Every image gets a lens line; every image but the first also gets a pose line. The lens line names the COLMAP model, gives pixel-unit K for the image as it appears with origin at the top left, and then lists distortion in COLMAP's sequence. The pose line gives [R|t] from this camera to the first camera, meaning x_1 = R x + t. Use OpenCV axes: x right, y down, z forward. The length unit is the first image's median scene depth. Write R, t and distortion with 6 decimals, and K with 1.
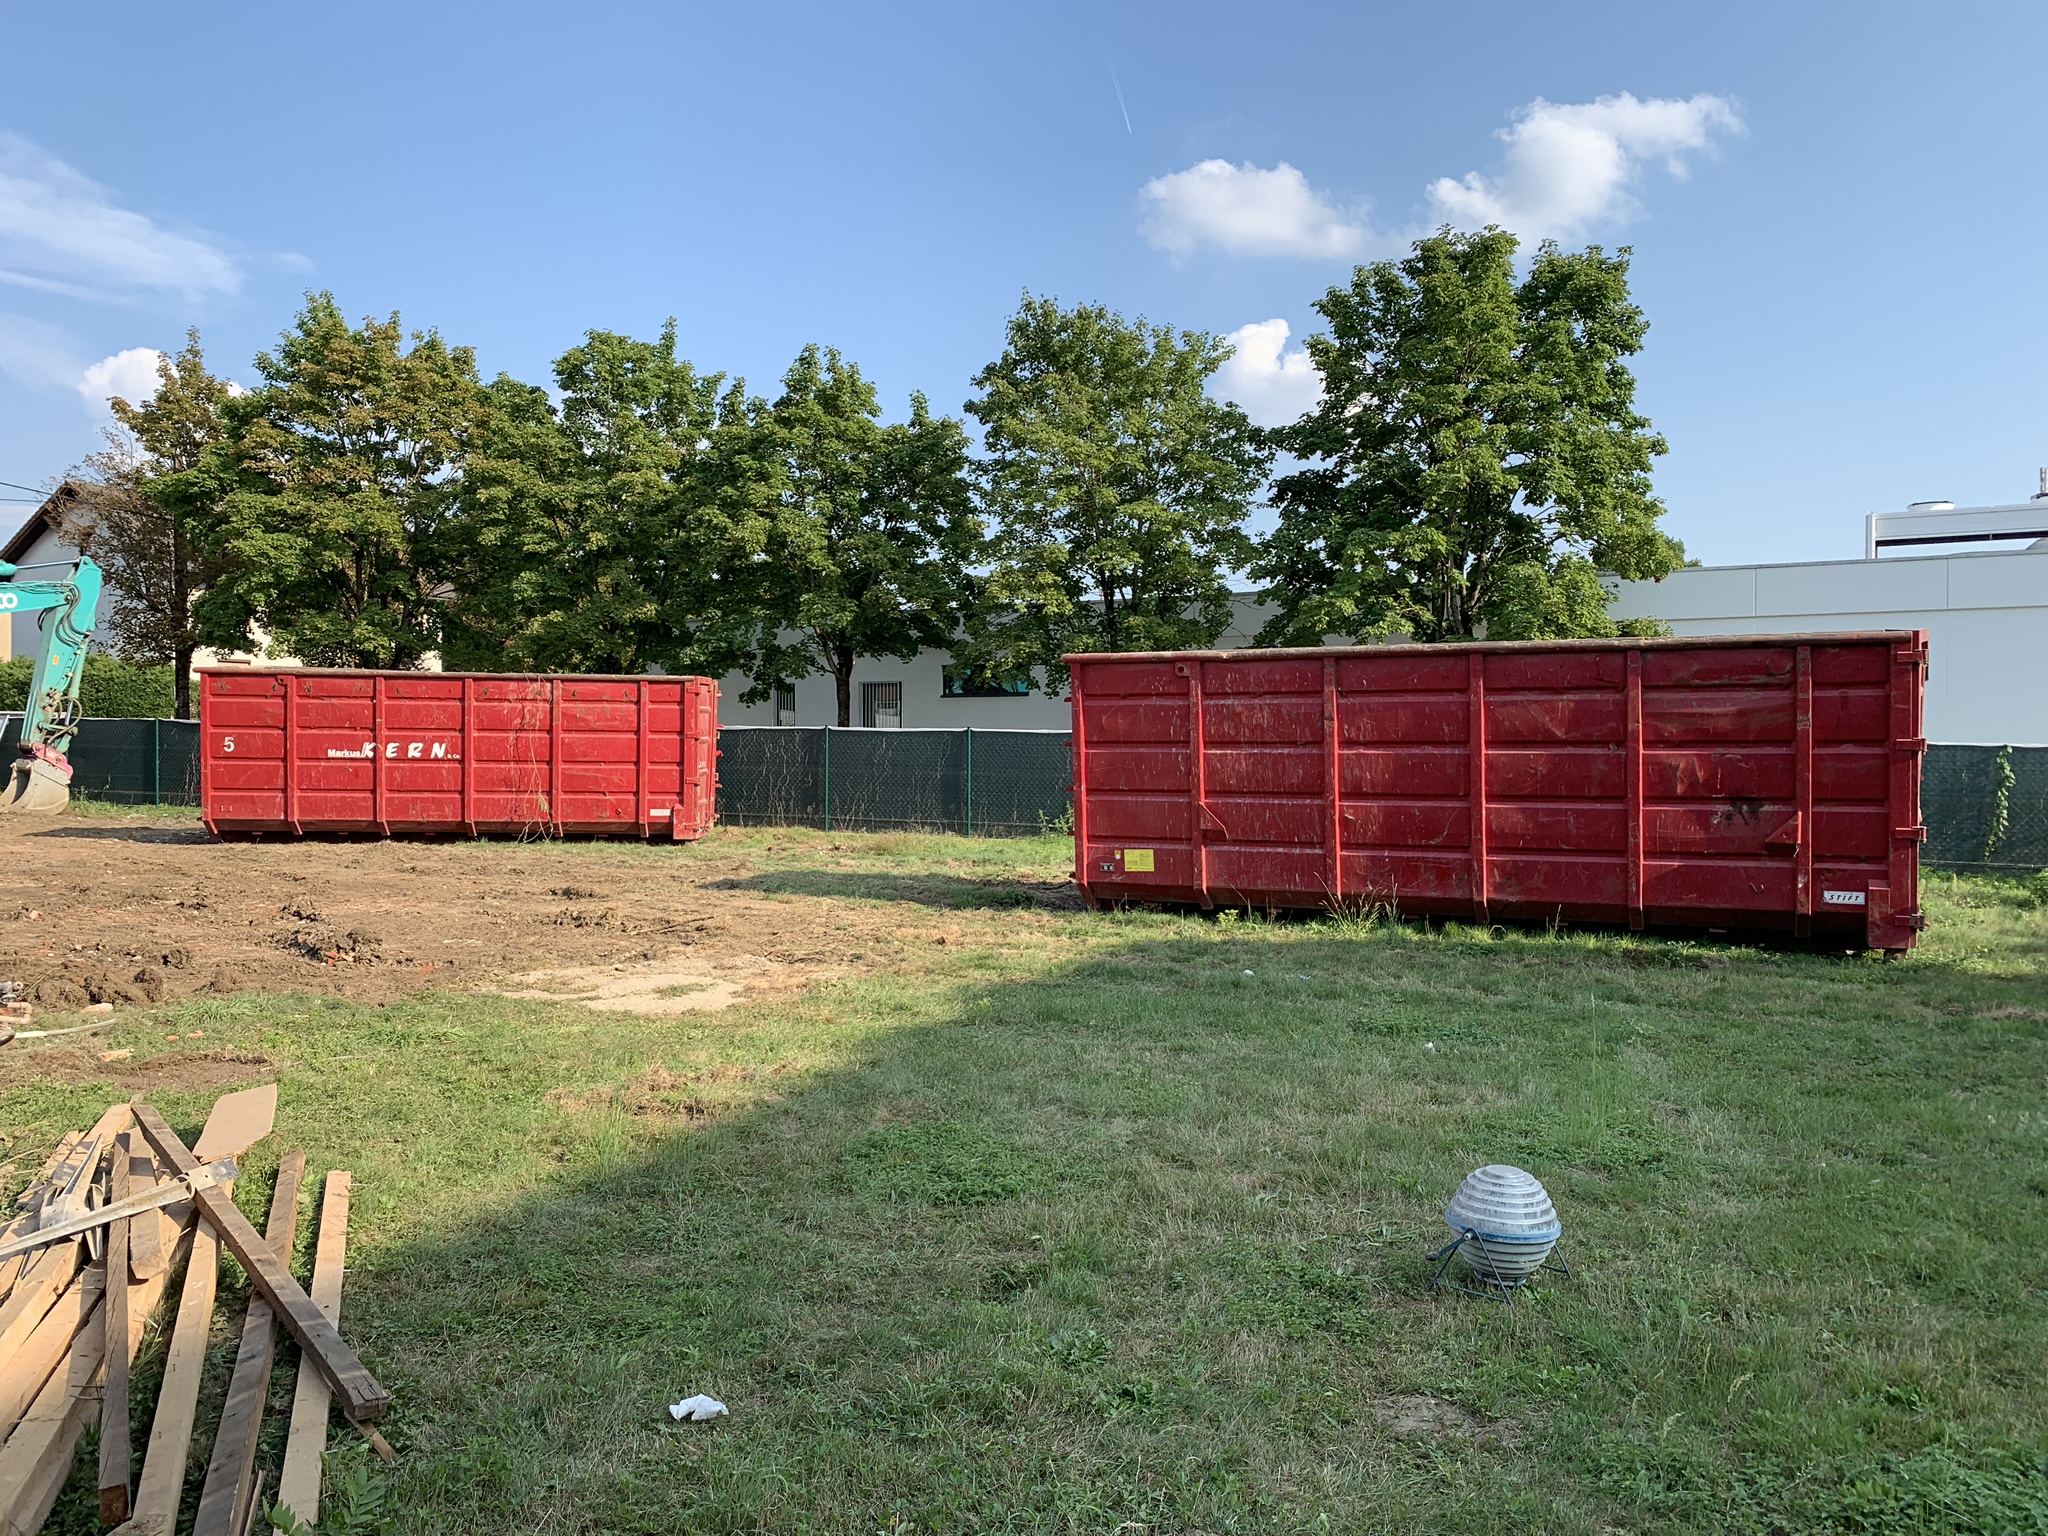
lens RADIAL K [[1551.4, 0, 1019.0], [0, 1551.4, 751.9], [0, 0, 1]] dist [0.024828, -0.027707]
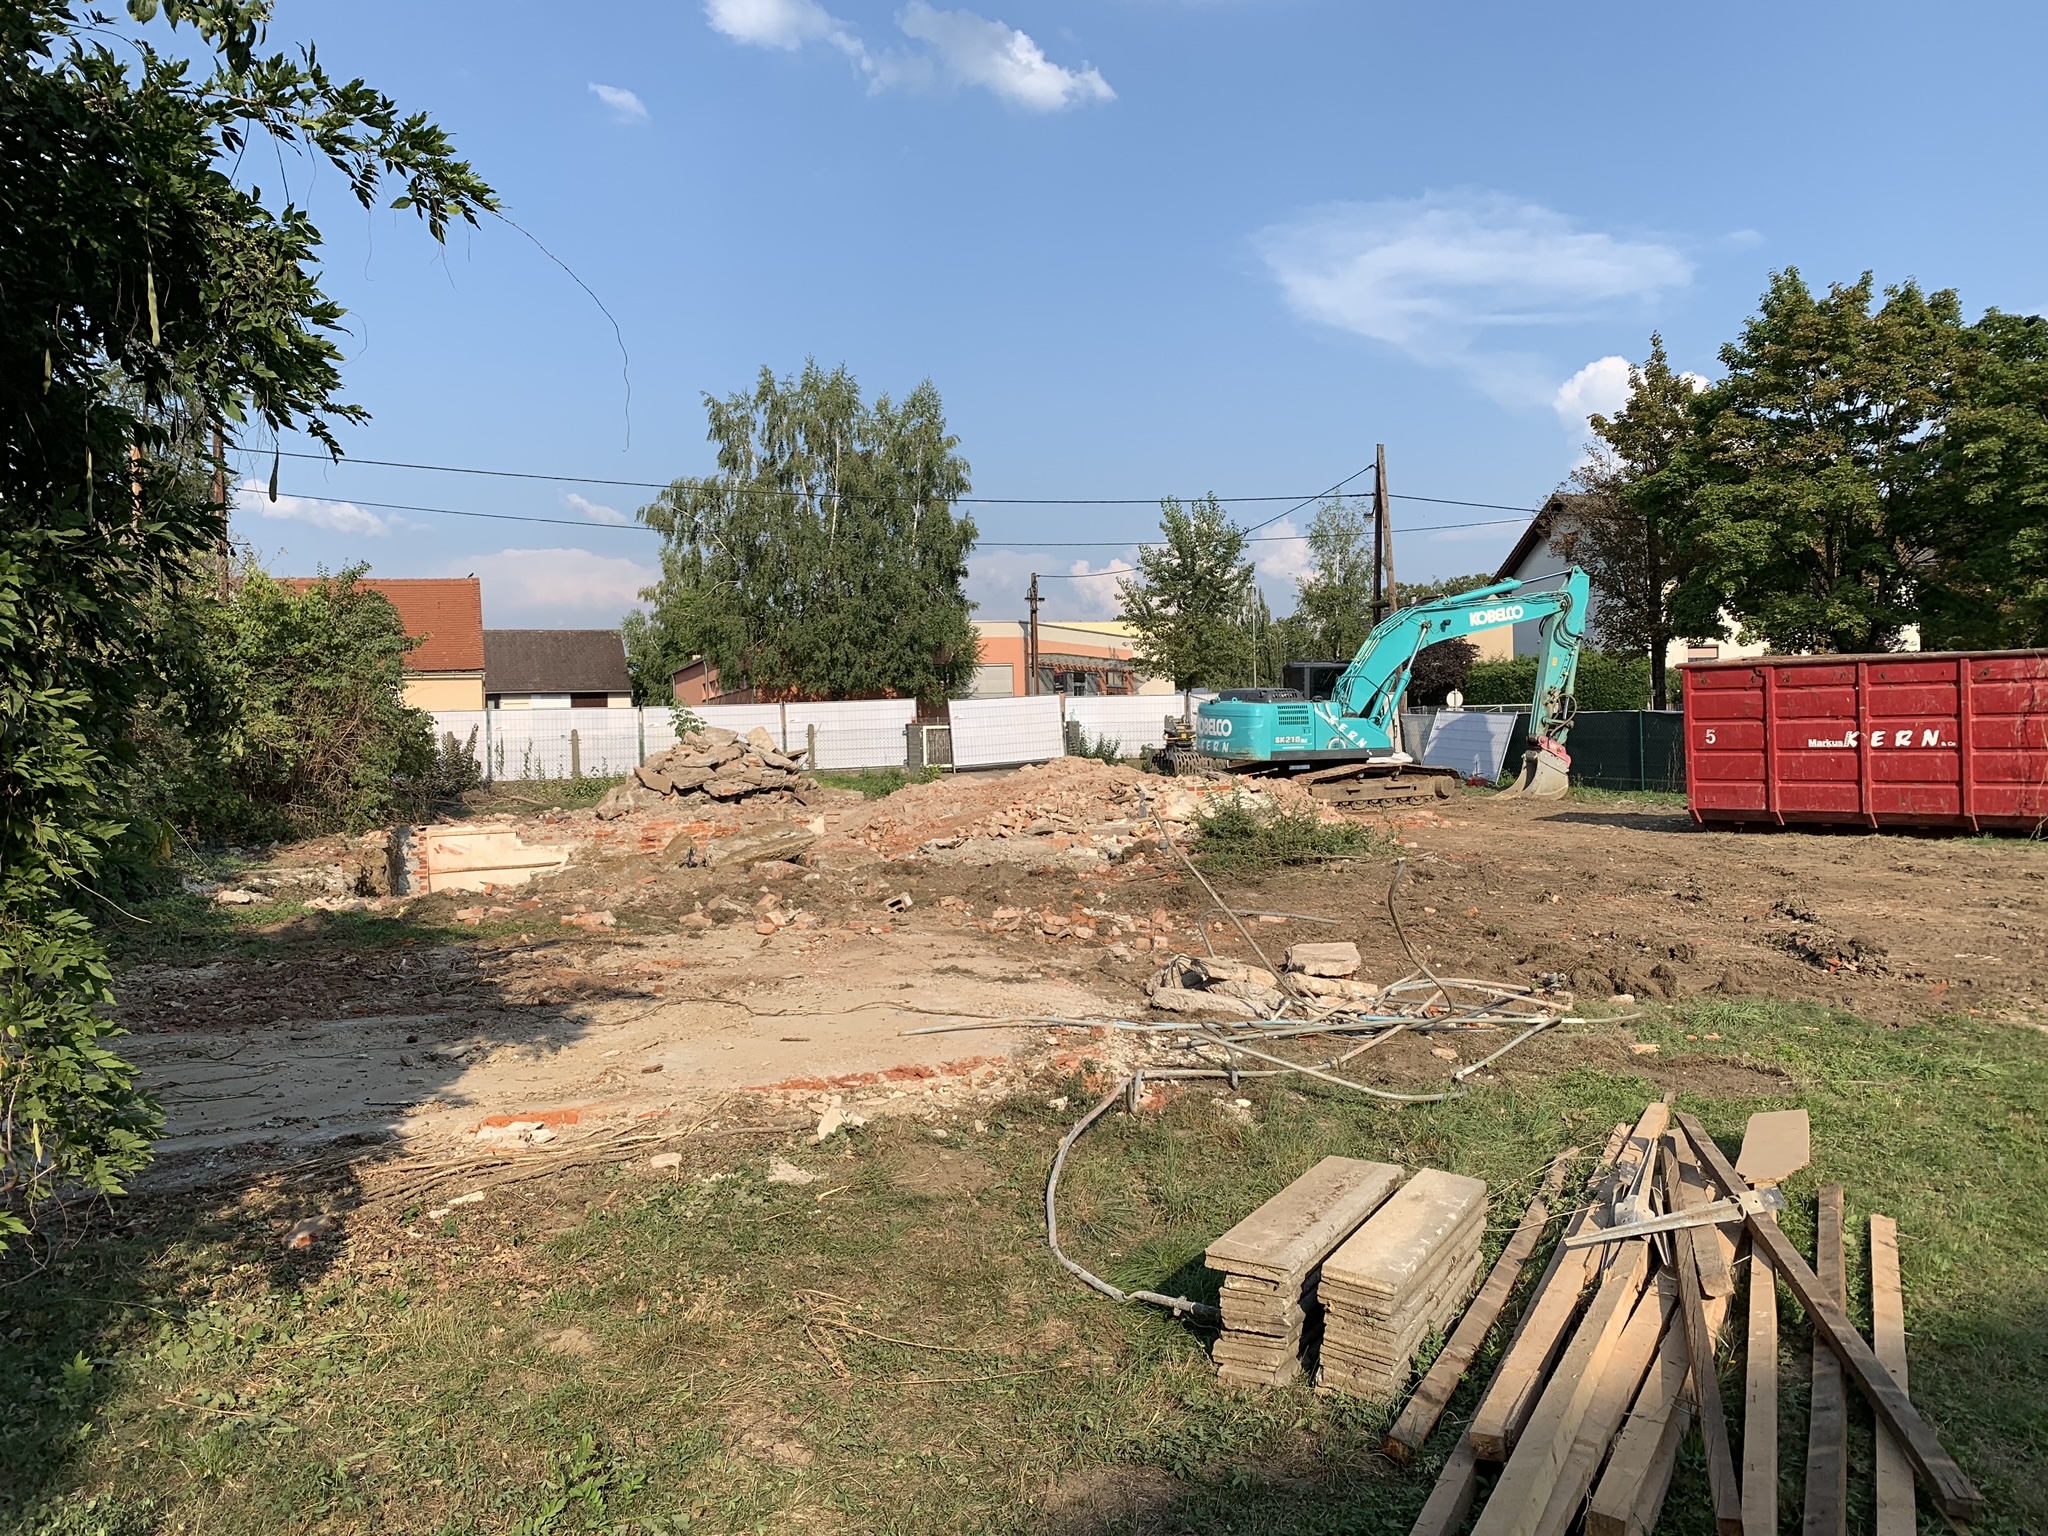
lens RADIAL K [[1551.4, 0, 1038.3], [0, 1551.4, 748.4], [0, 0, 1]] dist [0.024828, -0.027707]
pose [[0.645314, -0.016035, -0.763749, -0.006617], [0.025451, 0.999676, 0.000515, -0.008650], [0.763494, -0.019771, 0.645513, -0.005912]]
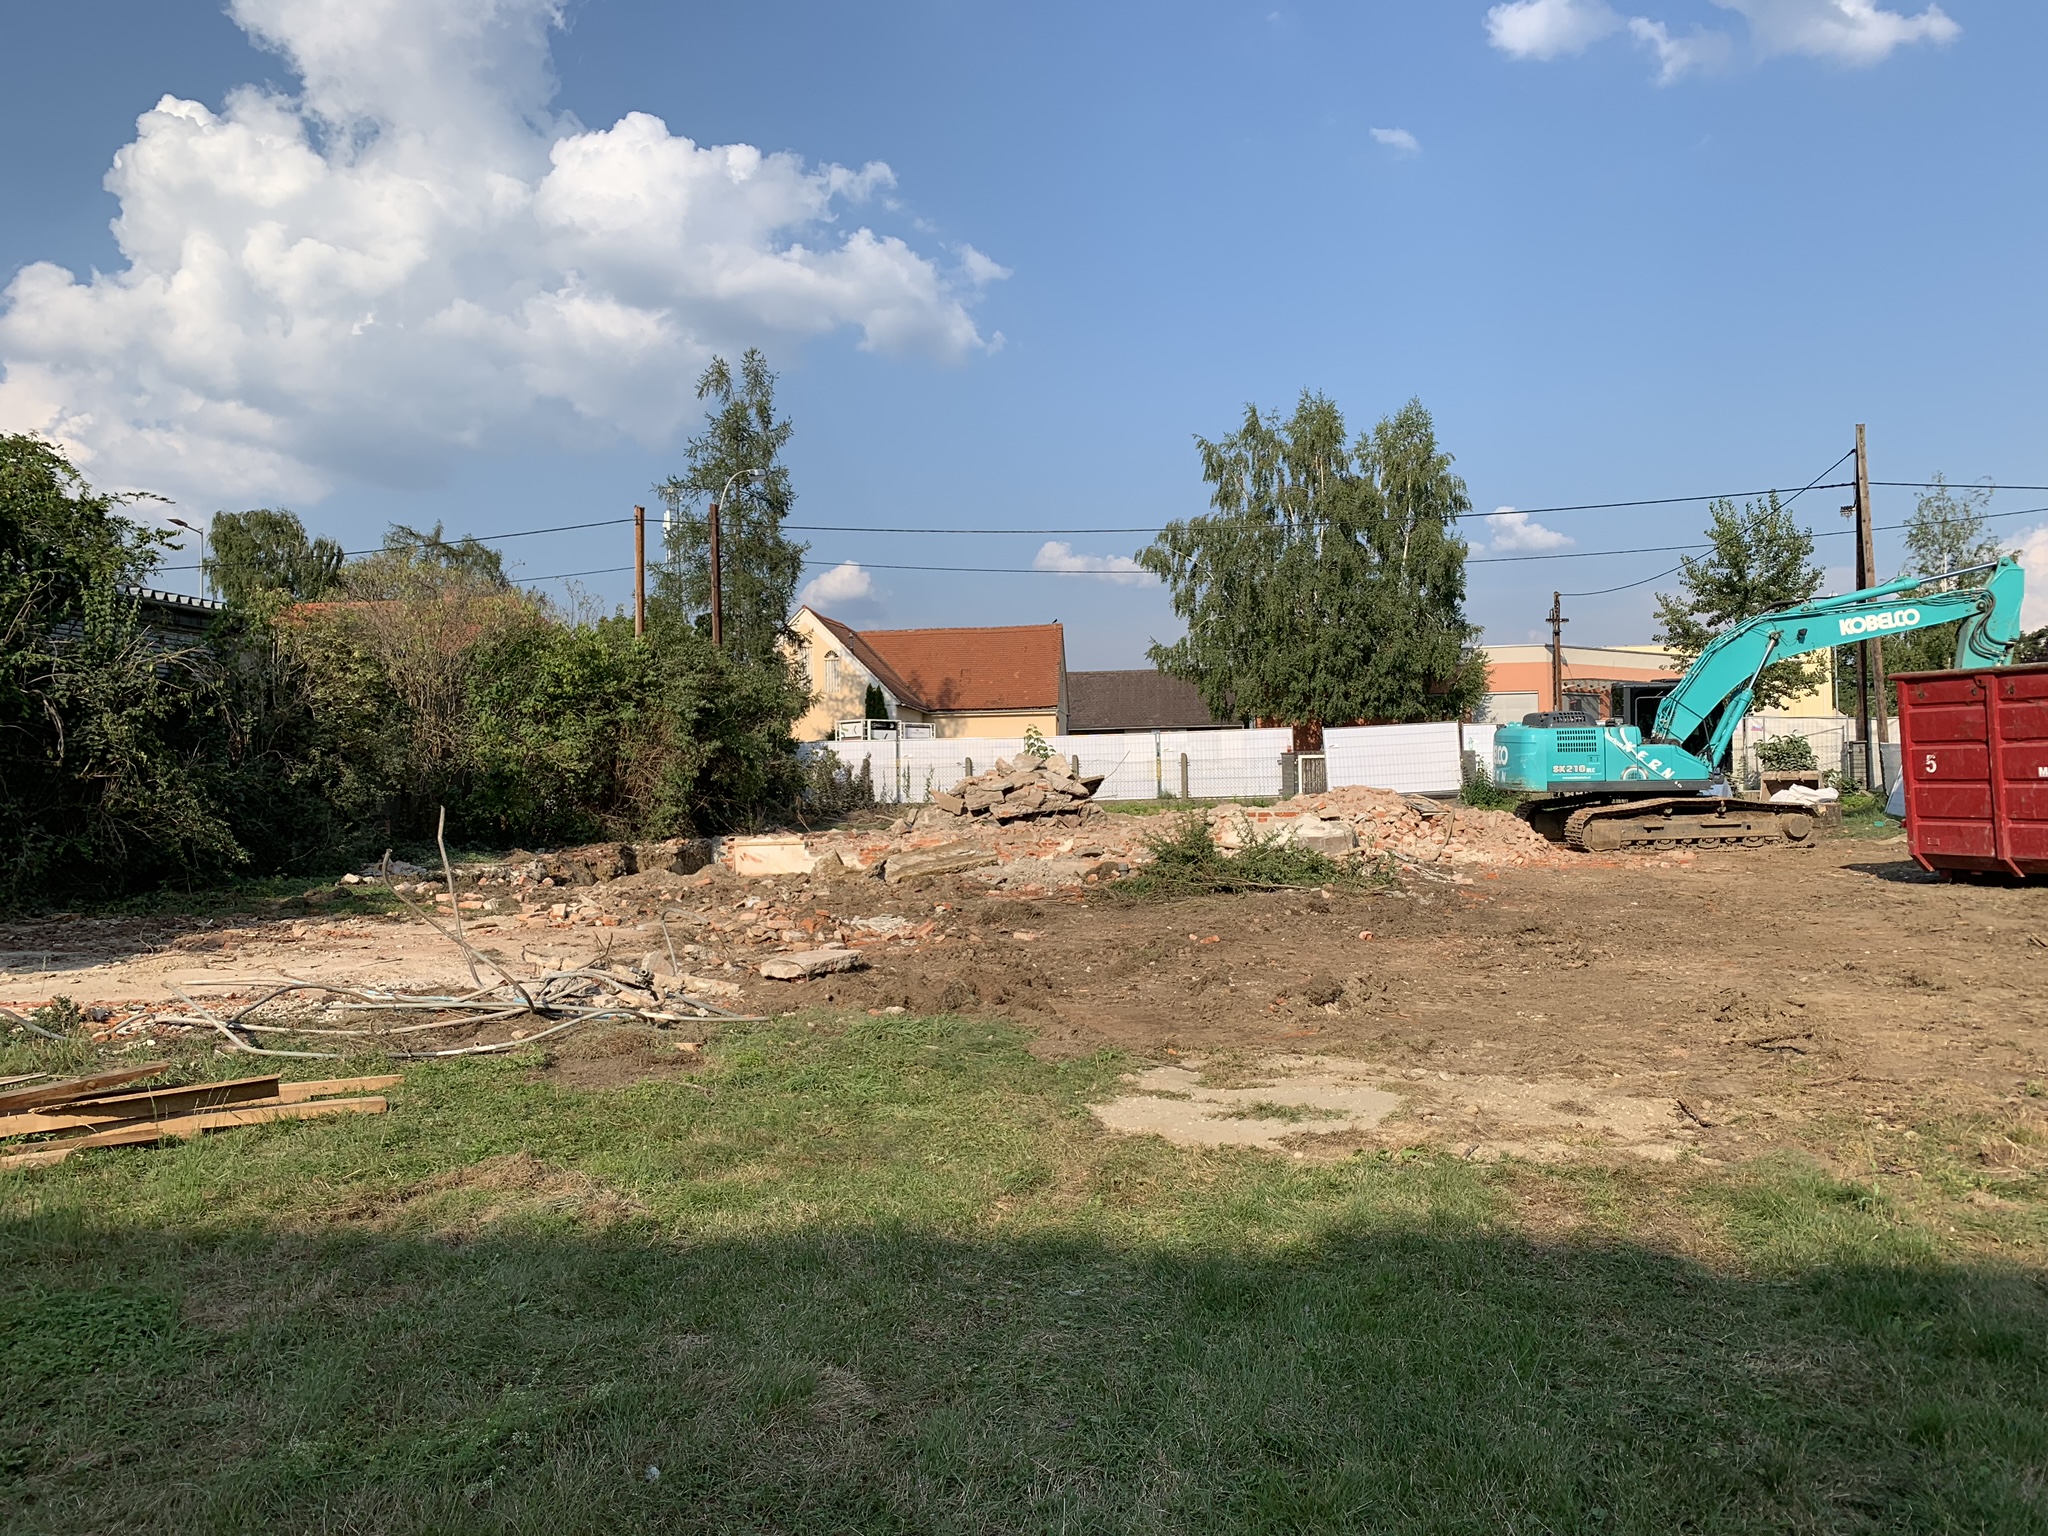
lens RADIAL K [[1551.4, 0, 1000.3], [0, 1551.4, 722.2], [0, 0, 1]] dist [0.024828, -0.027707]
pose [[0.219304, -0.049525, -0.974399, 0.189891], [0.012079, 0.998772, -0.048046, 0.006894], [0.975582, -0.001233, 0.219633, 0.333276]]
